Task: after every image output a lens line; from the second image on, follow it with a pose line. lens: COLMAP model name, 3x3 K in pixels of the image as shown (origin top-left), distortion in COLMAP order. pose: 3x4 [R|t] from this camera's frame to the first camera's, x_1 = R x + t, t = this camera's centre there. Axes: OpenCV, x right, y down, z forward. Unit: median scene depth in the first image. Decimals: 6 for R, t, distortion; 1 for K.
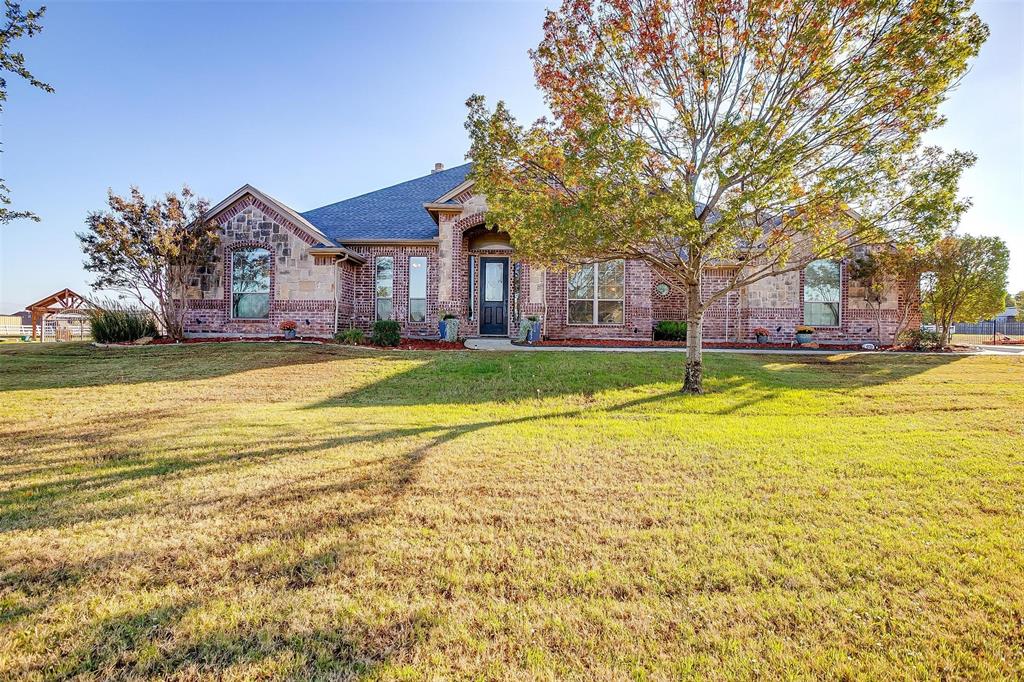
lens RADIAL K [[529.6, 0, 510.9], [0, 529.6, 340.8], [0, 0, 1]] dist [-0.000948, 0.000005]
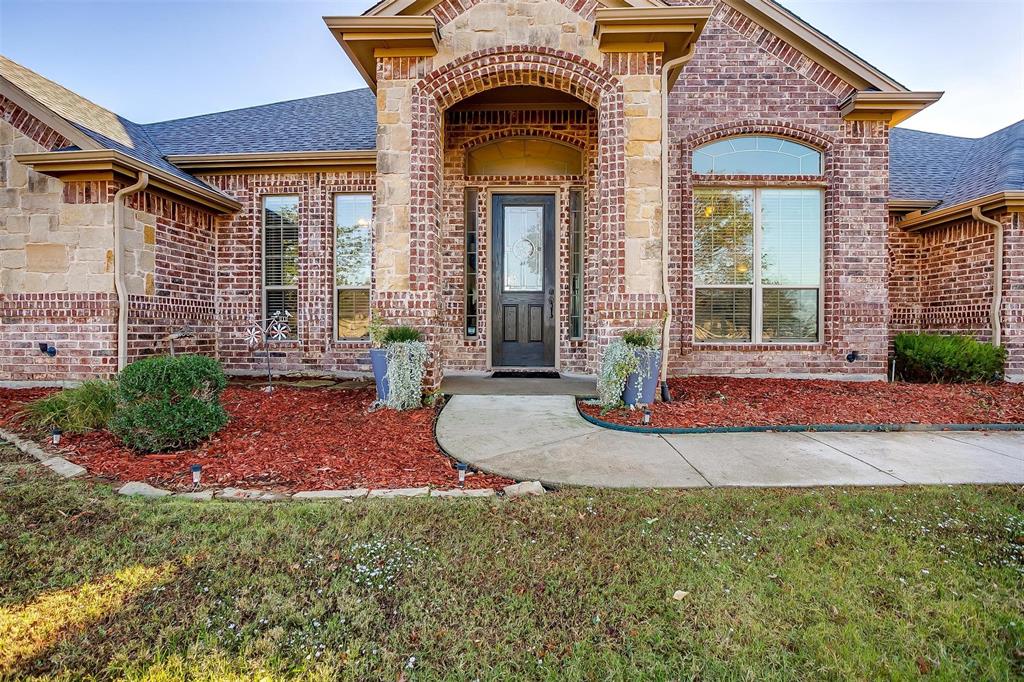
lens RADIAL K [[499.0, 0, 513.4], [0, 499.0, 339.9], [0, 0, 1]] dist [-0.005252, -0.000382]
pose [[0.999251, -0.007045, -0.038060, -0.024876], [0.007395, 0.999932, 0.009068, -0.038882], [0.037993, -0.009342, 0.999234, 0.586589]]
